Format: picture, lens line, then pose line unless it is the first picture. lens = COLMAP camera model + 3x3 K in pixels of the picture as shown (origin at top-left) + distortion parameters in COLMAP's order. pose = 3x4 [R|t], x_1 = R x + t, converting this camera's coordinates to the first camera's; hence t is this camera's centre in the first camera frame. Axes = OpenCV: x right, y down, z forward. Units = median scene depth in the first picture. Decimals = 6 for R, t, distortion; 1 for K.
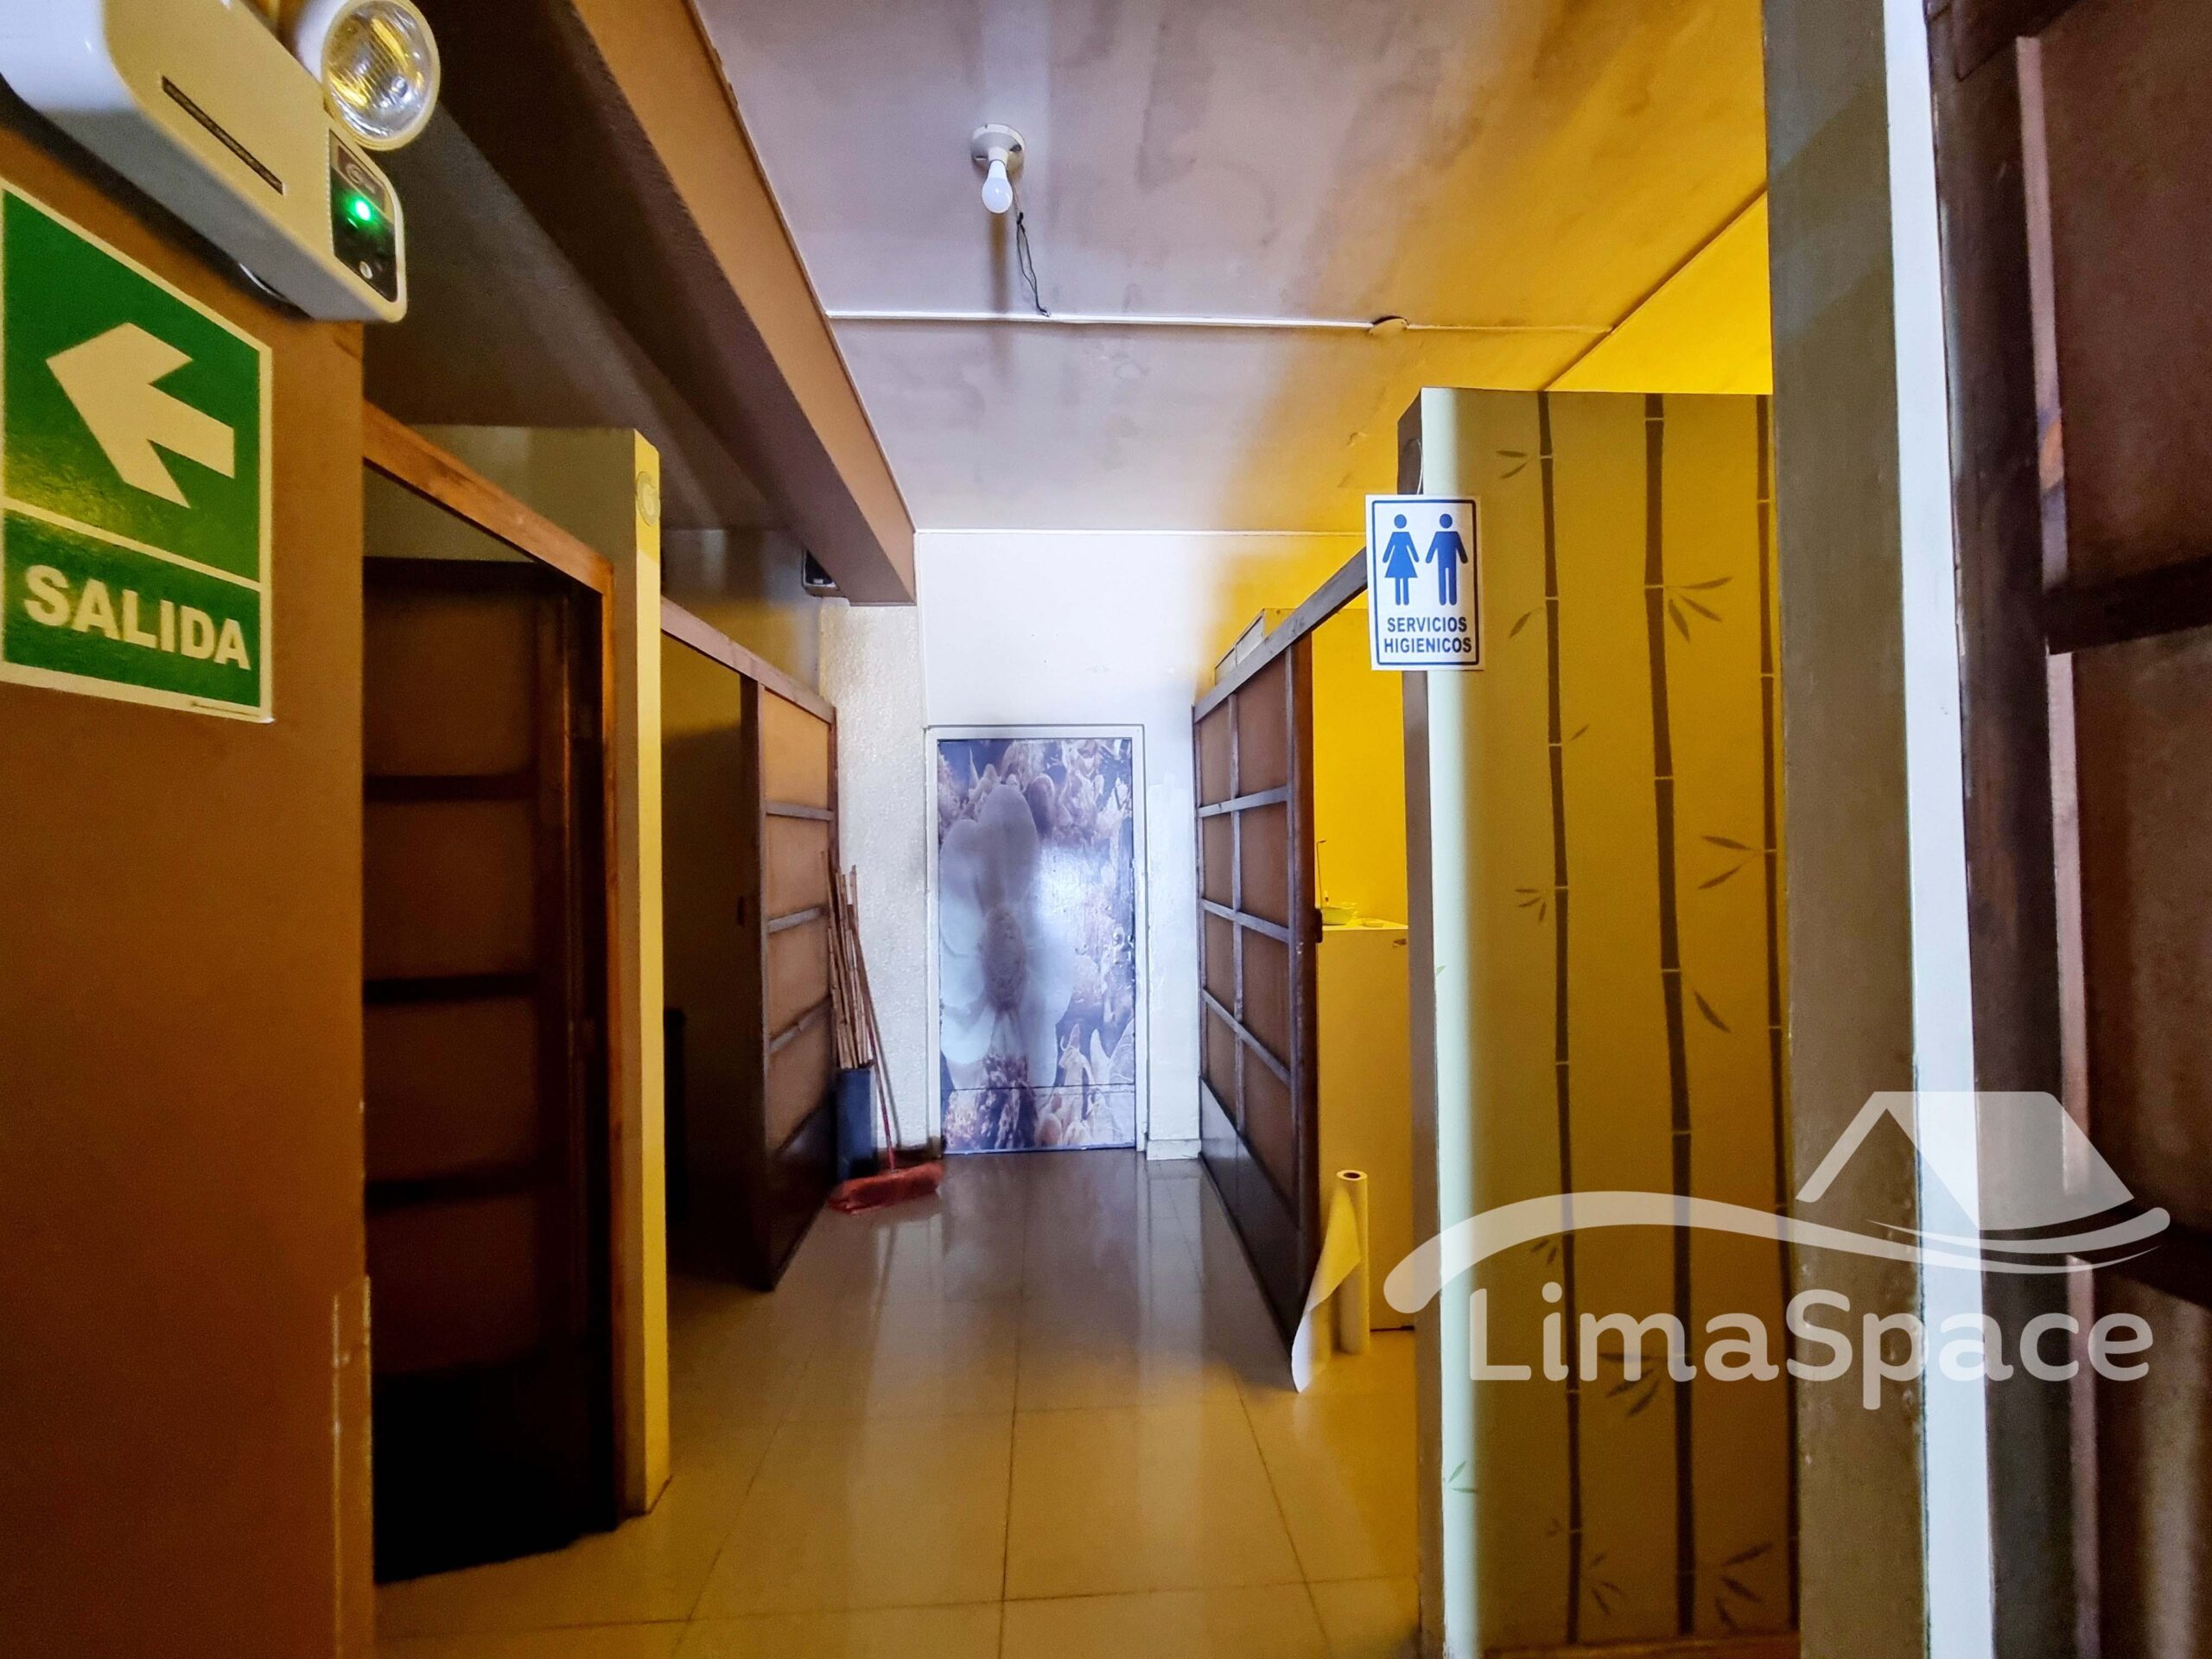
lens RADIAL K [[921.8, 0, 1095.9], [0, 921.8, 830.2], [0, 0, 1]] dist [-0.000721, -0.000192]
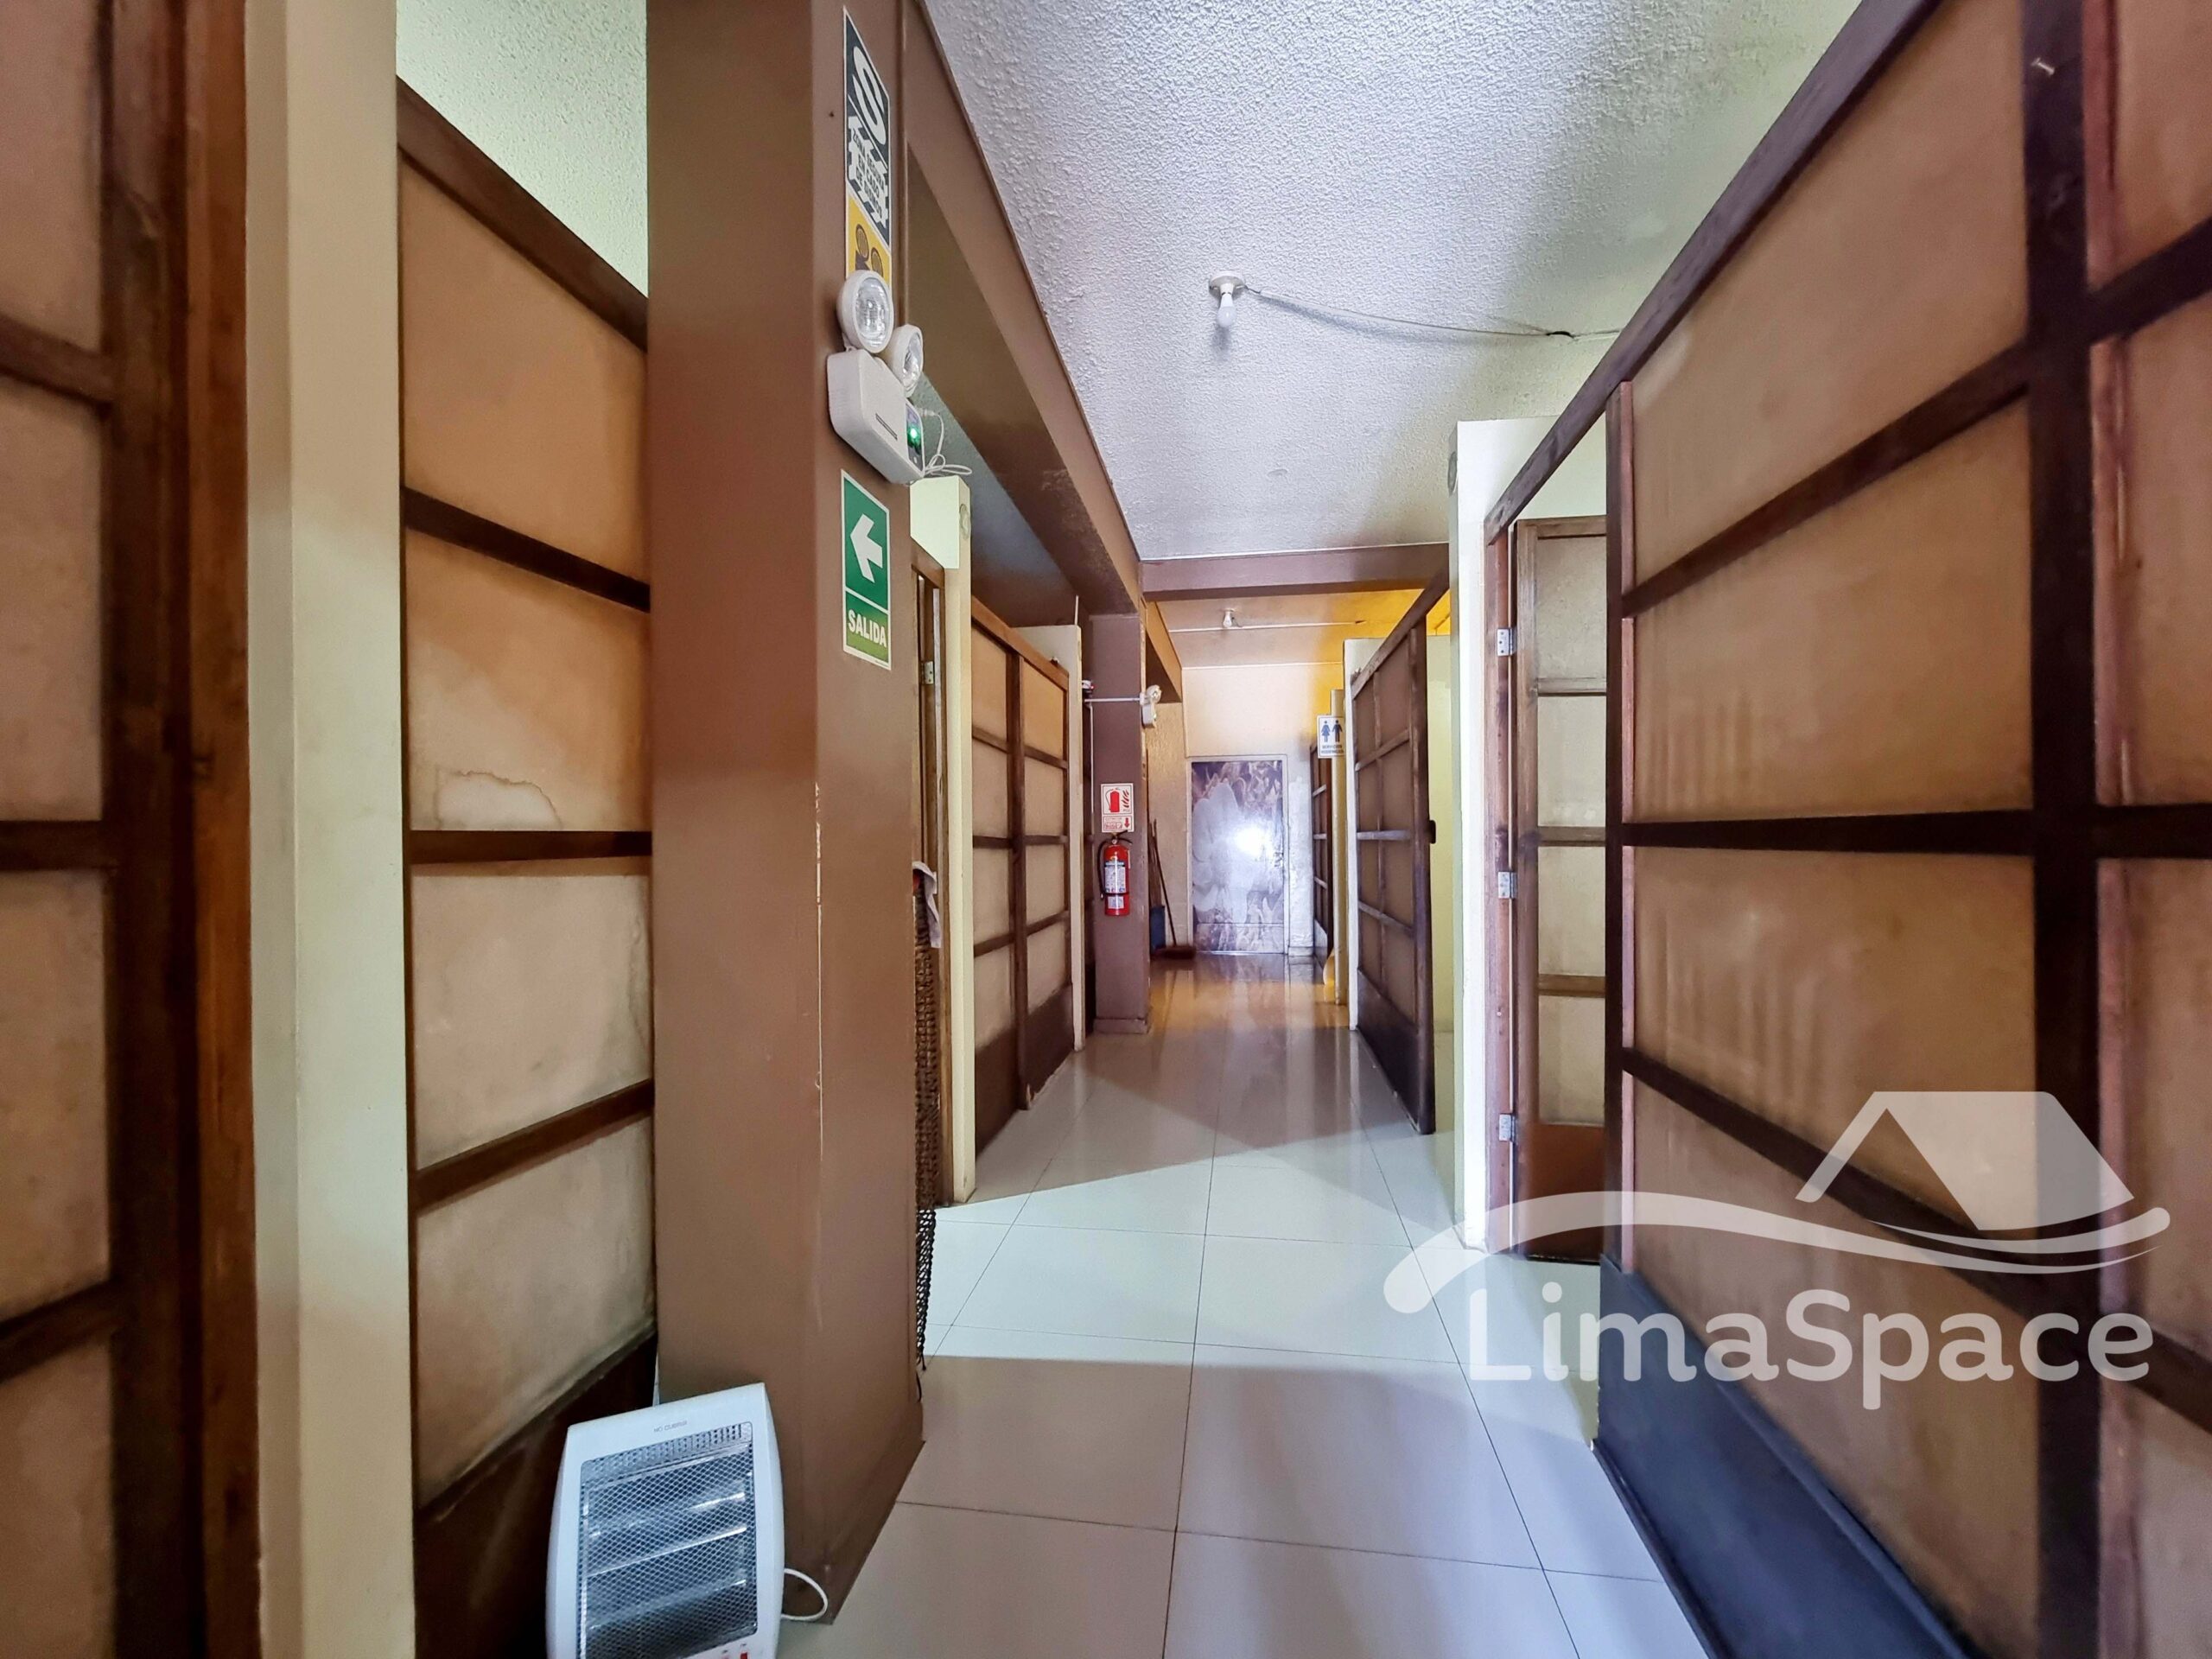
lens RADIAL K [[921.8, 0, 1095.9], [0, 921.8, 830.2], [0, 0, 1]] dist [-0.000721, -0.000192]
pose [[0.969259, 0.002362, -0.246030, 0.145949], [0.002845, 0.999779, 0.020805, 0.015774], [0.246025, -0.020866, 0.969039, -1.165983]]
